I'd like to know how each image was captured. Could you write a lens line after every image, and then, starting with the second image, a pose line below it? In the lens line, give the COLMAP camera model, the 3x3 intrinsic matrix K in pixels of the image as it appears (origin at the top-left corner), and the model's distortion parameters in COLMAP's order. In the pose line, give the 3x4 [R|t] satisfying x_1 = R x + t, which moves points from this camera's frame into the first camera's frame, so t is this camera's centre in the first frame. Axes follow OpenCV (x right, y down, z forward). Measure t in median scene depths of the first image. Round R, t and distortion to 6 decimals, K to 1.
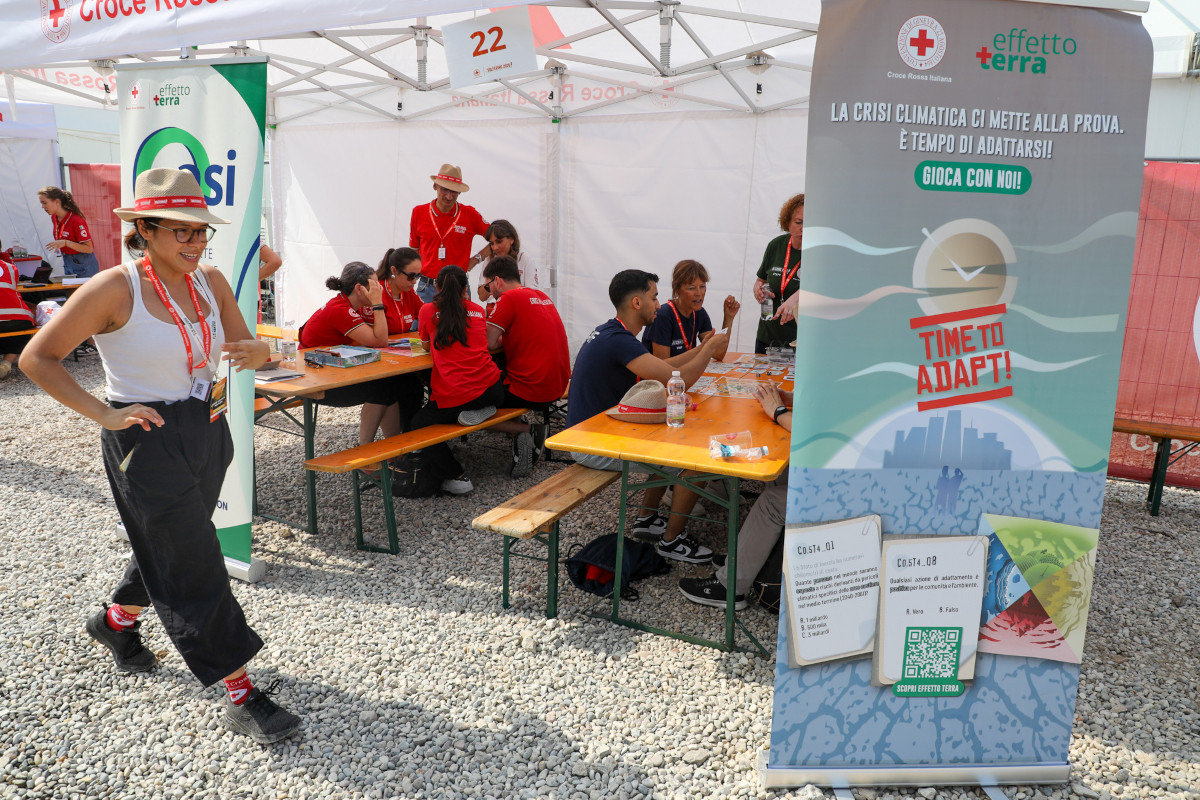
lens RADIAL K [[823.8, 0, 600.4], [0, 823.8, 401.0], [0, 0, 1]] dist [0.003066, 0.002610]
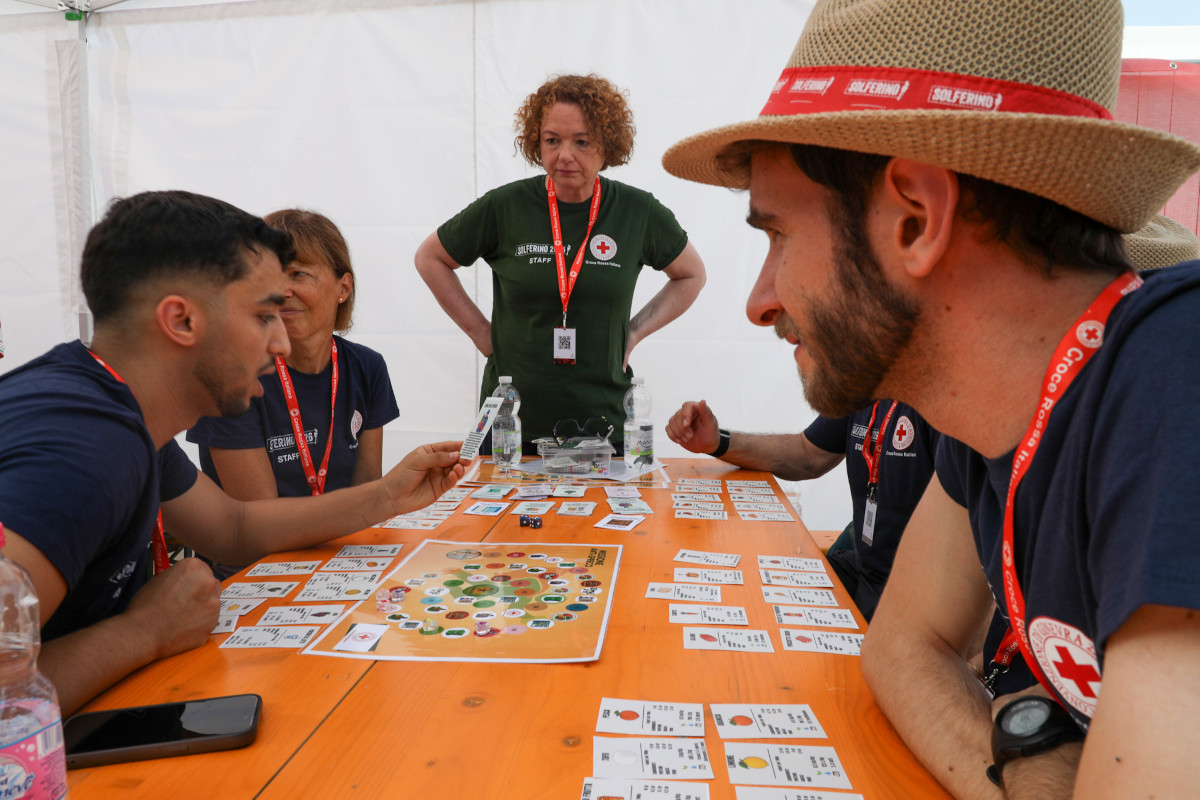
lens RADIAL K [[823.8, 0, 600.6], [0, 823.8, 399.7], [0, 0, 1]] dist [0.003066, 0.002610]
pose [[0.954454, -0.059977, 0.292267, 0.096802], [0.093836, 0.990221, -0.103231, -0.032391], [-0.283218, 0.125955, 0.950749, 0.501726]]
